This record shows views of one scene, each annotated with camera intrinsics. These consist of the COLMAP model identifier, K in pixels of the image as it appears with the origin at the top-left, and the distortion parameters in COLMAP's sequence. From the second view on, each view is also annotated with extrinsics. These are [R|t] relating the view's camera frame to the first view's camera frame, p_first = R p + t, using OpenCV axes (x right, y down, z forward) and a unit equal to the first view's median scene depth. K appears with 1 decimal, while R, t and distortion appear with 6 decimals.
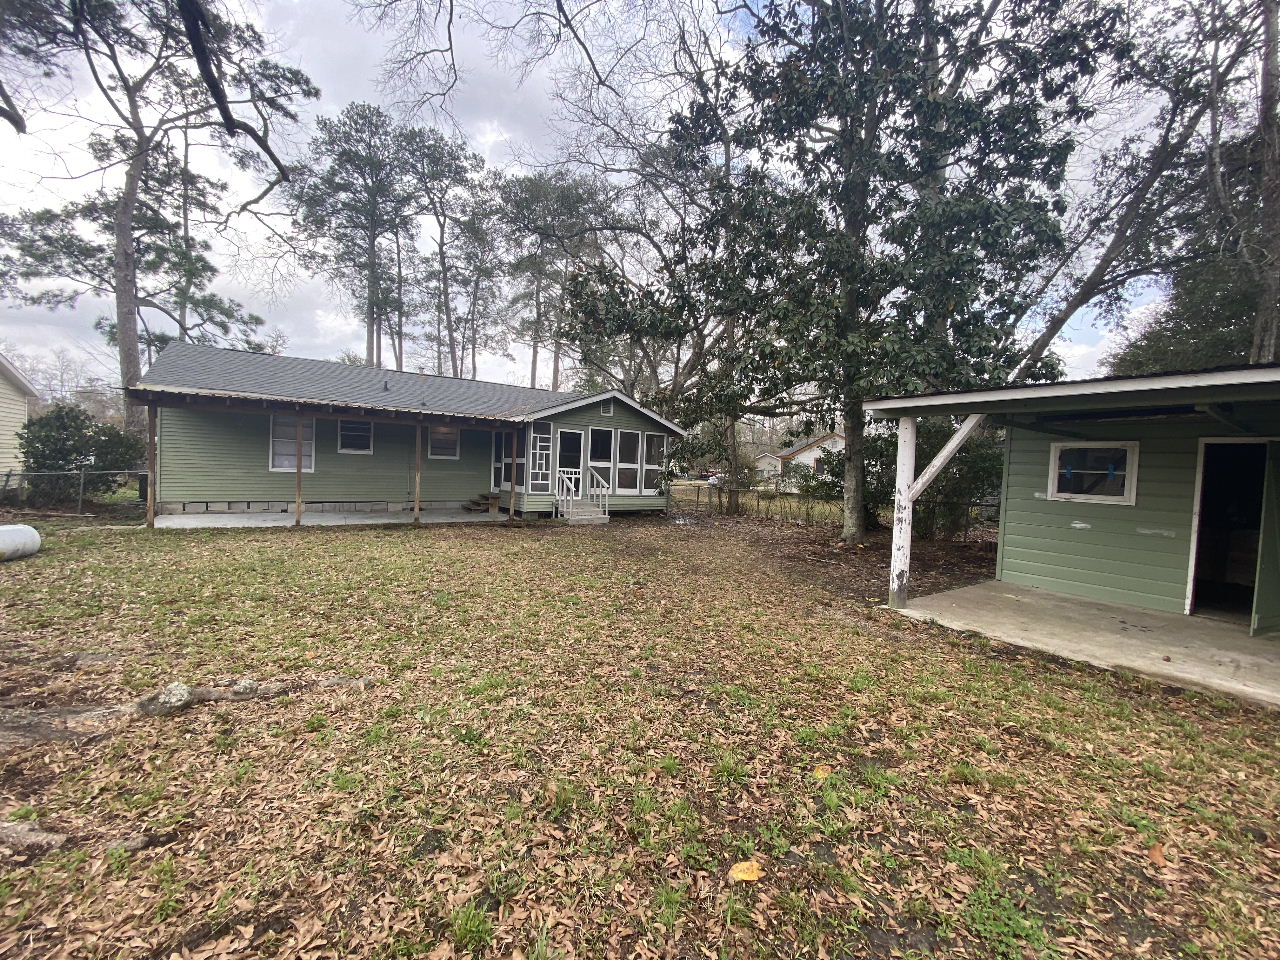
lens RADIAL K [[516.1, 0, 659.1], [0, 516.1, 488.0], [0, 0, 1]] dist [0.000178, -0.008152]
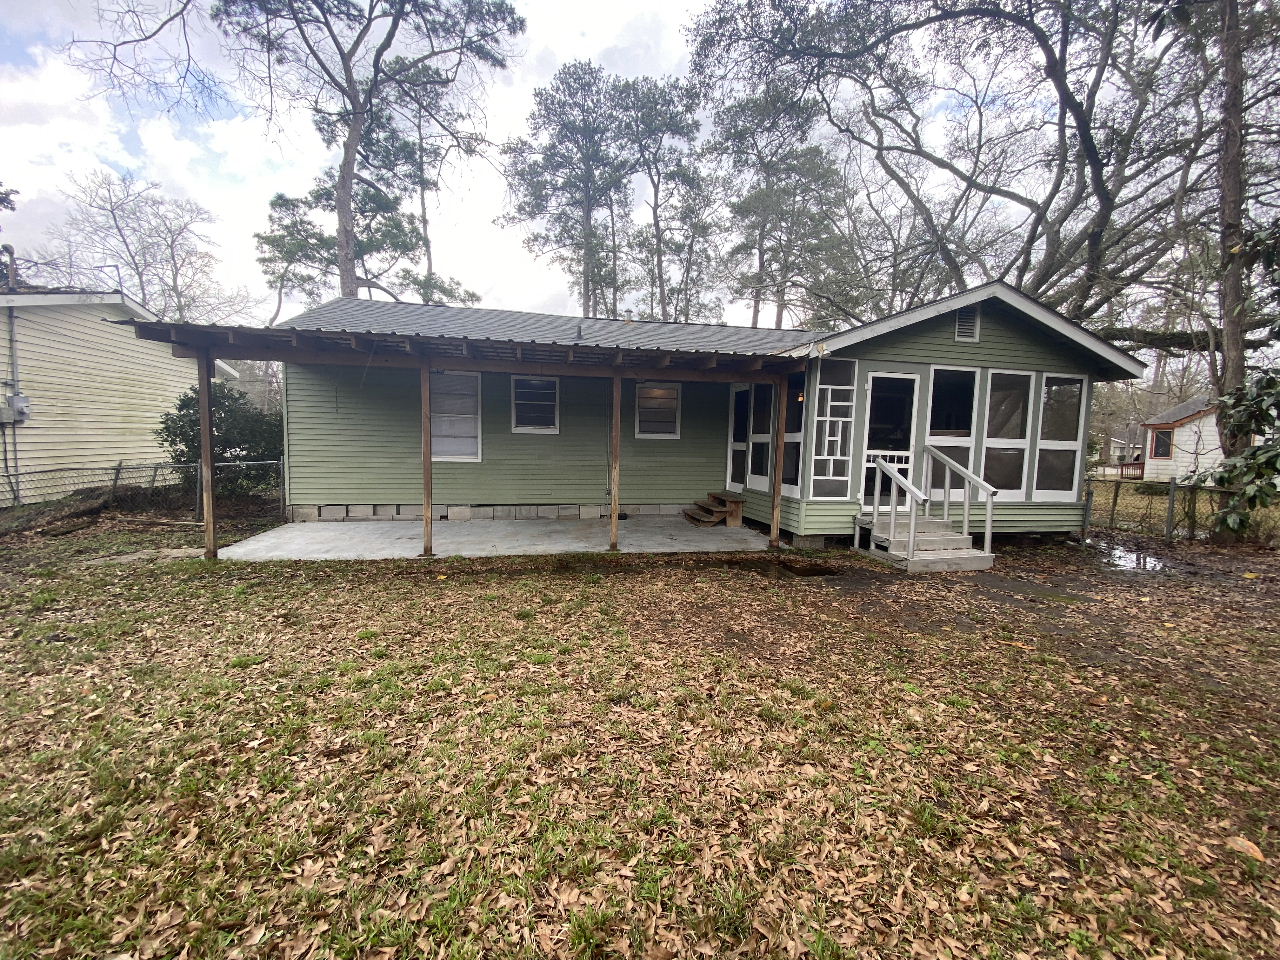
lens RADIAL K [[511.9, 0, 640.0], [0, 511.9, 480.0], [0, 0, 1]] dist [0.000421, 0.000031]
pose [[0.909925, 0.009114, -0.414672, -0.176387], [0.000407, 0.999738, 0.022867, -0.019508], [0.414772, -0.020976, 0.909684, 0.418091]]
